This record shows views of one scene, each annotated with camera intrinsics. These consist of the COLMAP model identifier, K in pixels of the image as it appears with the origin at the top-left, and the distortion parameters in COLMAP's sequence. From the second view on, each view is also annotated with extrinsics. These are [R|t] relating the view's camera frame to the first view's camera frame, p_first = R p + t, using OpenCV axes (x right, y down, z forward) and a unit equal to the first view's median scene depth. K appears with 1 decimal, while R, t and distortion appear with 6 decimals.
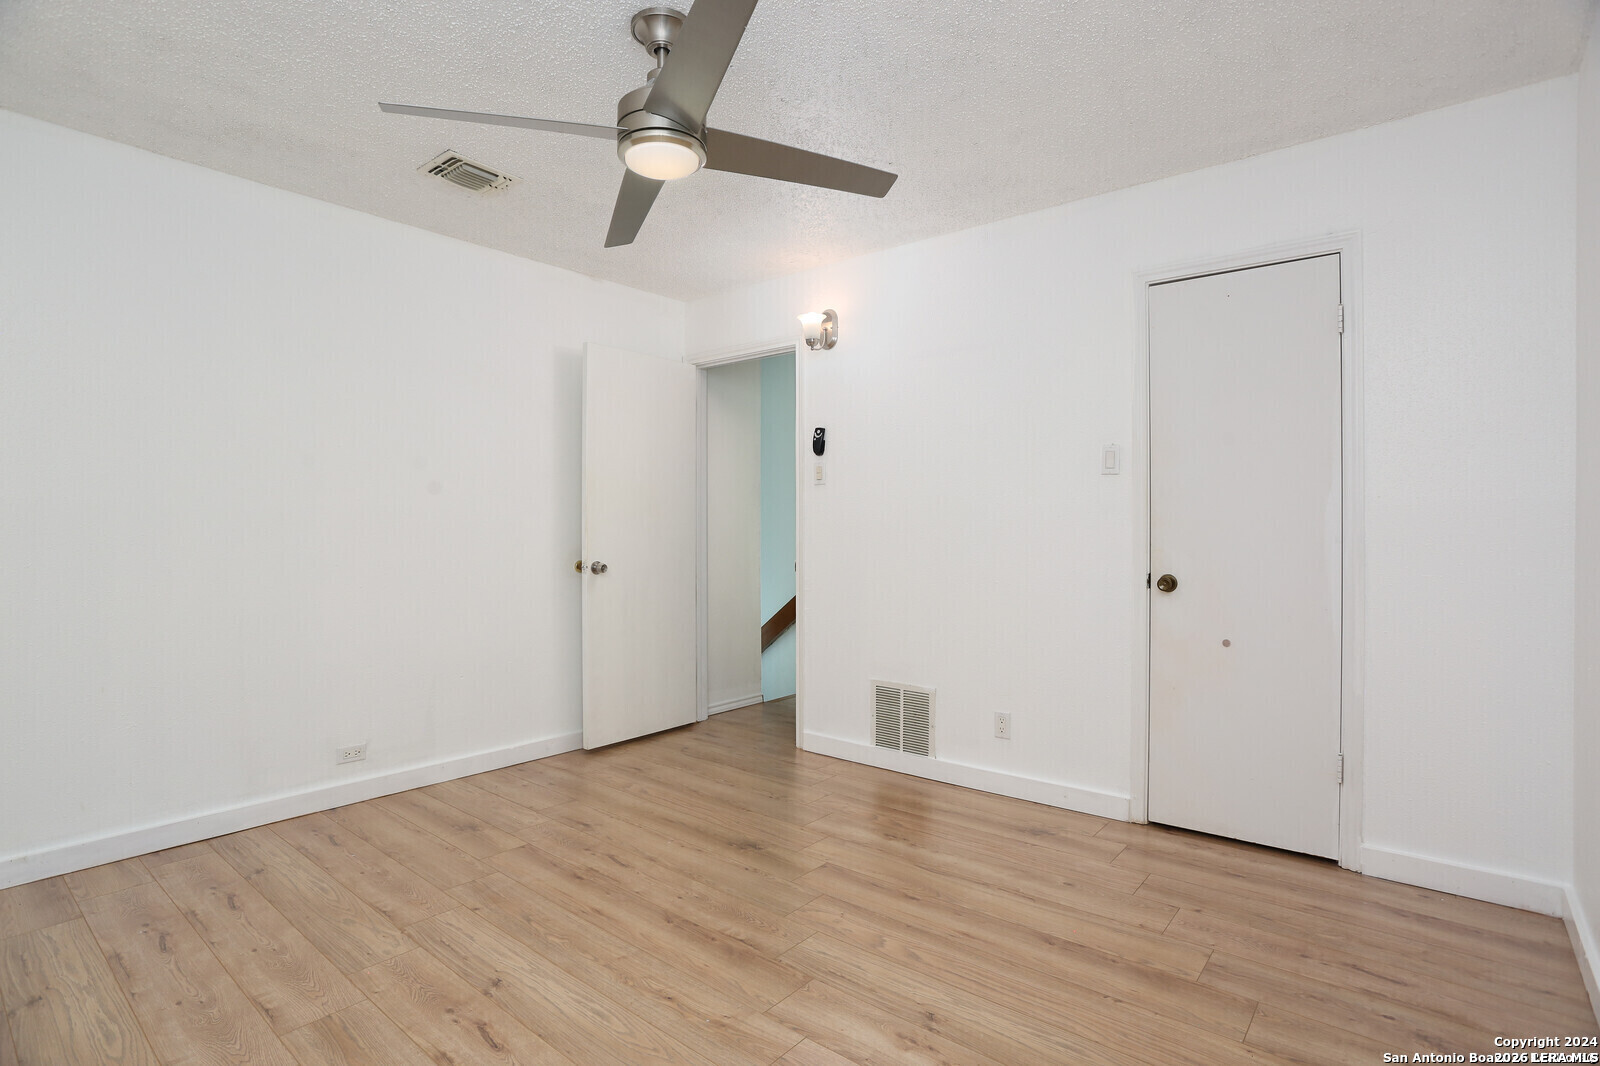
lens RADIAL K [[802.2, 0, 800.0], [0, 802.2, 529.0], [0, 0, 1]] dist [-0.073376, 0.035234]
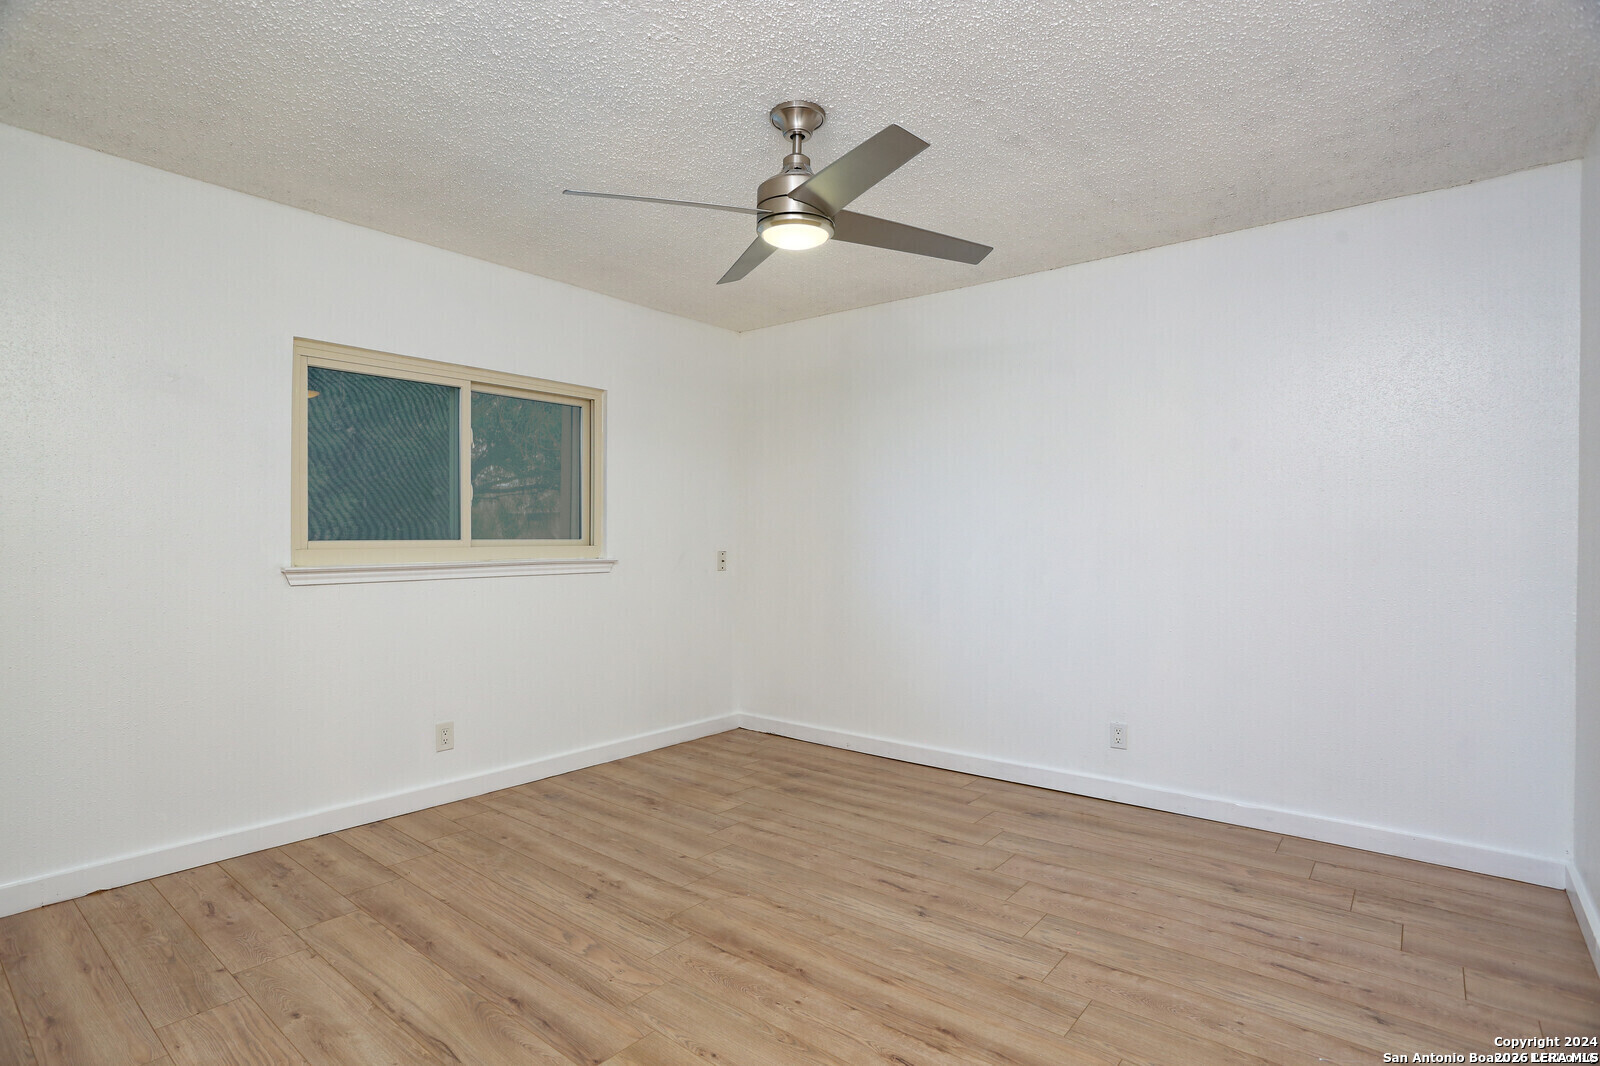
lens RADIAL K [[802.2, 0, 800.0], [0, 802.2, 529.0], [0, 0, 1]] dist [-0.073376, 0.035234]
pose [[-0.999908, -0.004474, -0.012803, -0.157723], [-0.004402, 0.999974, -0.005645, -0.022609], [0.012828, -0.005589, -0.999902, 2.024717]]
